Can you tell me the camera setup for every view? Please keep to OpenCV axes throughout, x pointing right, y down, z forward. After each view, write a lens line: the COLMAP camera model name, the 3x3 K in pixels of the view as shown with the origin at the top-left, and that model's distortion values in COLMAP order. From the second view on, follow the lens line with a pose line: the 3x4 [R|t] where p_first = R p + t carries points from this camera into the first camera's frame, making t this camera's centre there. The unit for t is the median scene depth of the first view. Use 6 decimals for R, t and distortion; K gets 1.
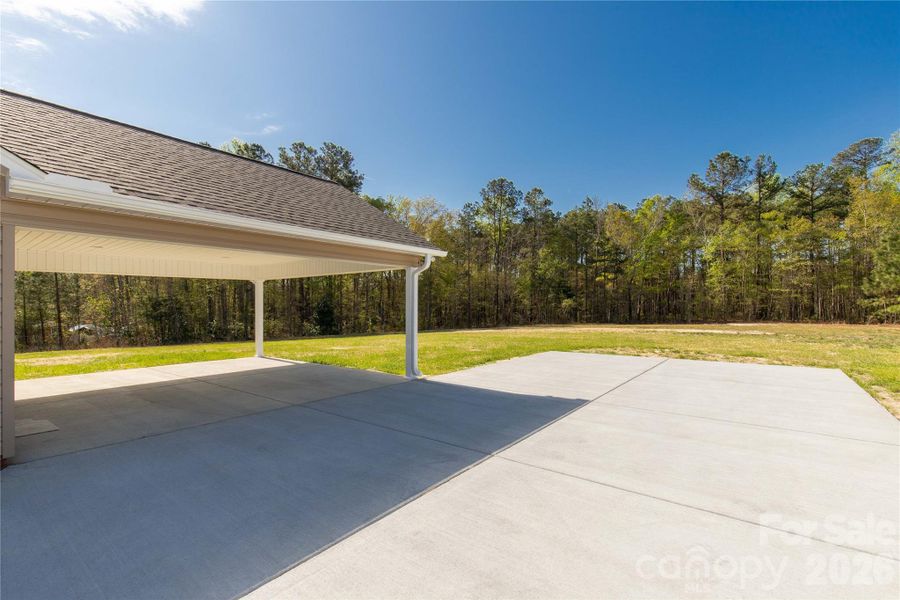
lens RADIAL K [[407.6, 0, 448.4], [0, 407.6, 300.8], [0, 0, 1]] dist [0.003060, 0.000577]
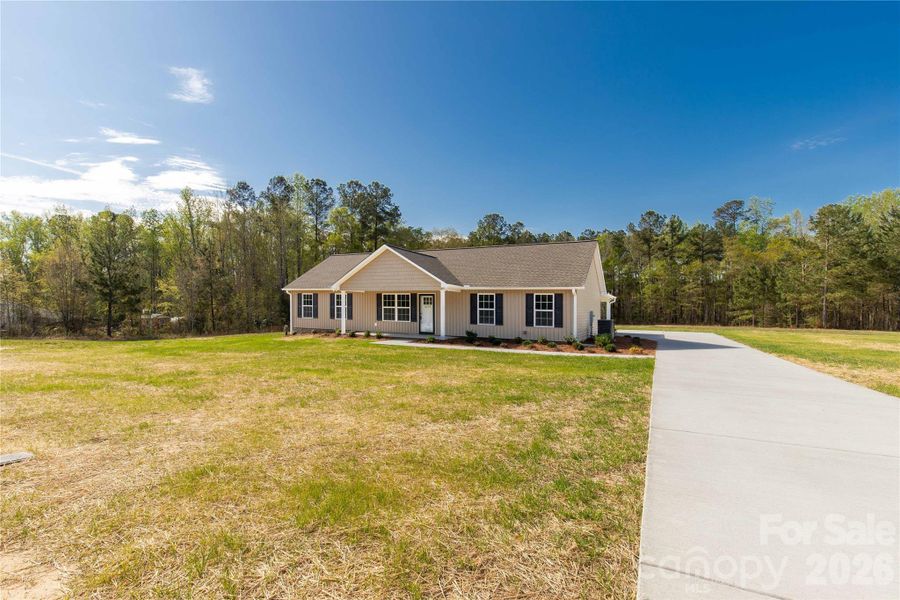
lens RADIAL K [[402.2, 0, 448.4], [0, 402.2, 290.1], [0, 0, 1]] dist [-0.000020, 0.000007]
pose [[0.985447, 0.031201, 0.167097, -0.265310], [-0.025068, 0.998937, -0.038689, 0.000620], [-0.168126, 0.033938, 0.985181, -0.286668]]
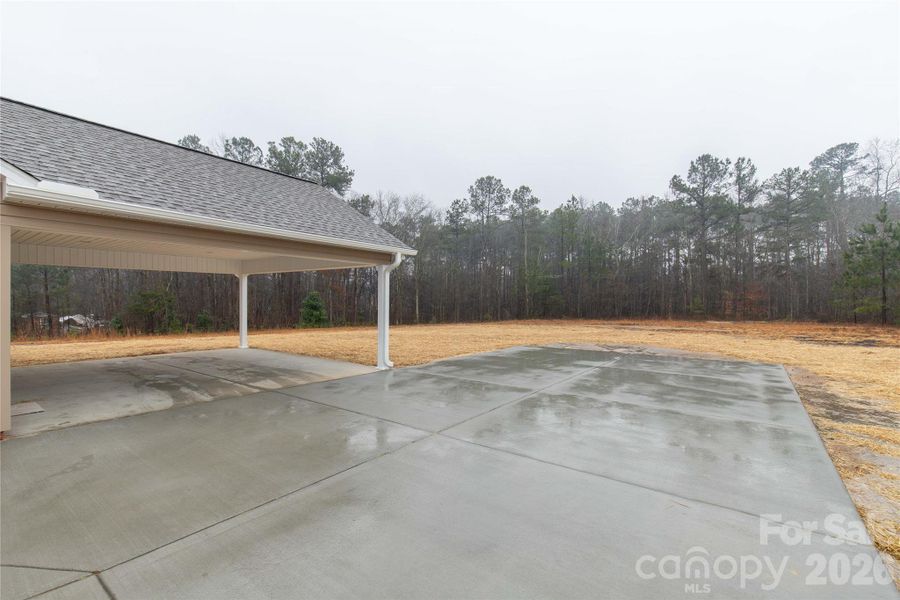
lens RADIAL K [[403.0, 0, 445.0], [0, 403.0, 302.4], [0, 0, 1]] dist [-0.000256, 0.000431]
pose [[0.999803, 0.010650, 0.016748, 0.006238], [-0.010906, 0.999824, 0.015276, -0.000173], [-0.016582, -0.015456, 0.999743, -0.006920]]
